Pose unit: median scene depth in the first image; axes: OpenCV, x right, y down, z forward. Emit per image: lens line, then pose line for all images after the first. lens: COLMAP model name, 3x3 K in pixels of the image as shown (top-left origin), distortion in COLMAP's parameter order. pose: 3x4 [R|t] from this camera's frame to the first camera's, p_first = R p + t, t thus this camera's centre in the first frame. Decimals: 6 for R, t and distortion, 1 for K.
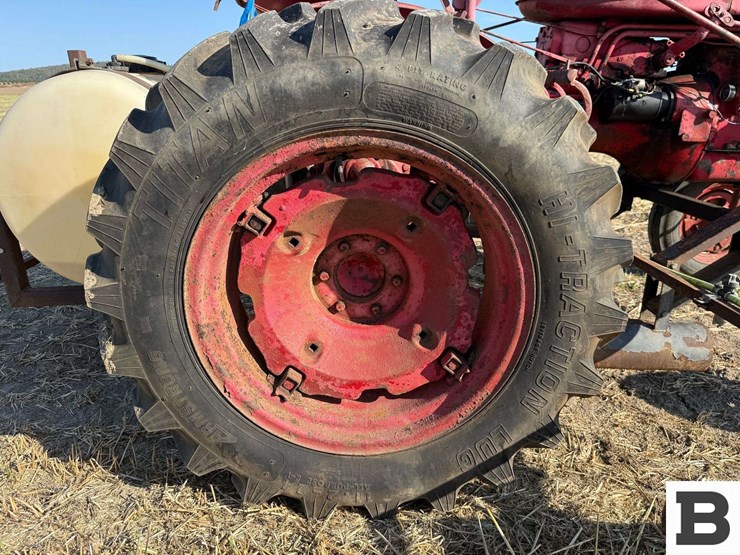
lens RADIAL K [[530.1, 0, 374.9], [0, 530.1, 276.9], [0, 0, 1]] dist [0.037321, -0.057350]
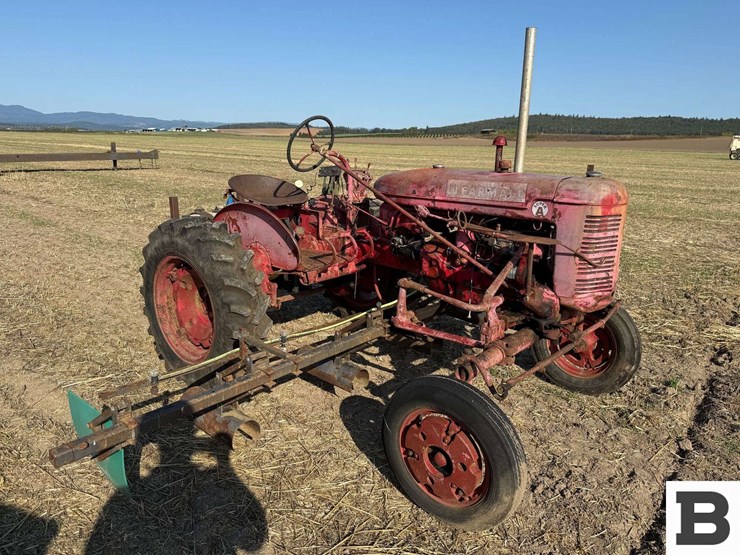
lens RADIAL K [[530.1, 0, 358.9], [0, 530.1, 276.5], [0, 0, 1]] dist [0.037321, -0.057350]
pose [[0.734998, 0.169802, -0.656465, 2.443350], [-0.226696, 0.973964, -0.001889, -0.318856], [0.639052, 0.150206, 0.754355, -0.648408]]
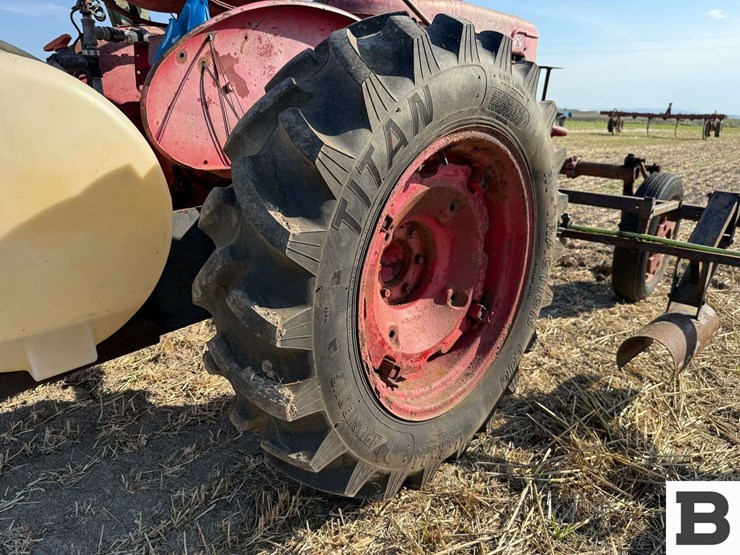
lens RADIAL K [[530.1, 0, 374.8], [0, 530.1, 282.1], [0, 0, 1]] dist [0.037321, -0.057350]
pose [[0.689207, -0.219358, 0.690562, -0.865767], [0.215442, 0.972007, 0.093741, -0.075933], [-0.691794, 0.084169, 0.717172, 0.258569]]
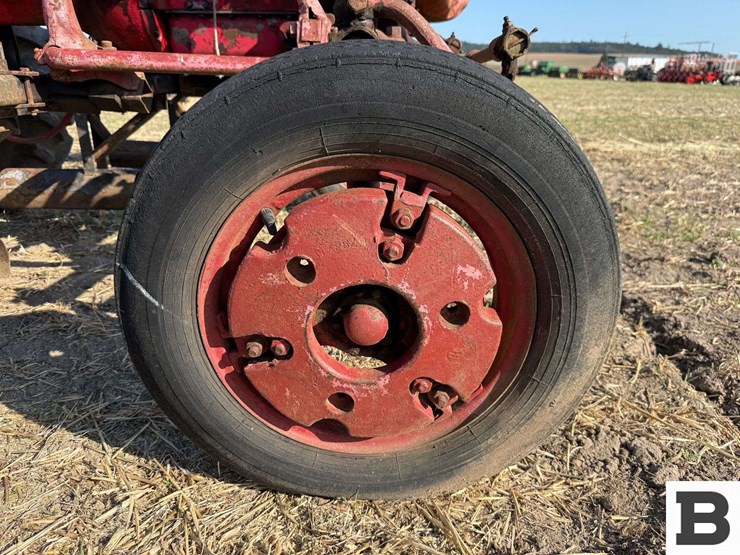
lens RADIAL K [[530.1, 0, 372.1], [0, 530.1, 274.9], [0, 0, 1]] dist [0.037321, -0.057350]
pose [[0.999143, 0.006549, -0.040882, 1.575075], [-0.005096, 0.999356, 0.035524, 0.156530], [0.041088, -0.035285, 0.998532, 0.451158]]
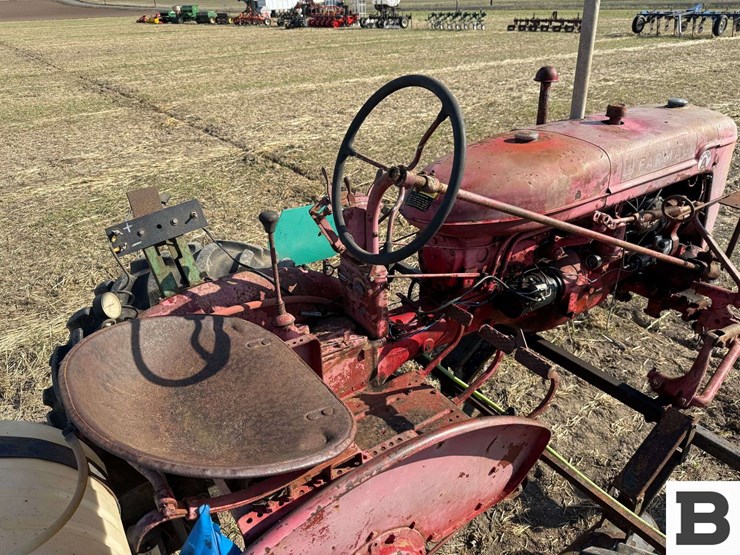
lens RADIAL K [[530.1, 0, 367.3], [0, 530.1, 272.7], [0, 0, 1]] dist [0.037321, -0.057350]
pose [[0.836015, -0.287273, 0.467498, -0.329833], [0.218517, 0.955828, 0.196578, -0.995112], [-0.503319, -0.062186, 0.861860, 0.501759]]
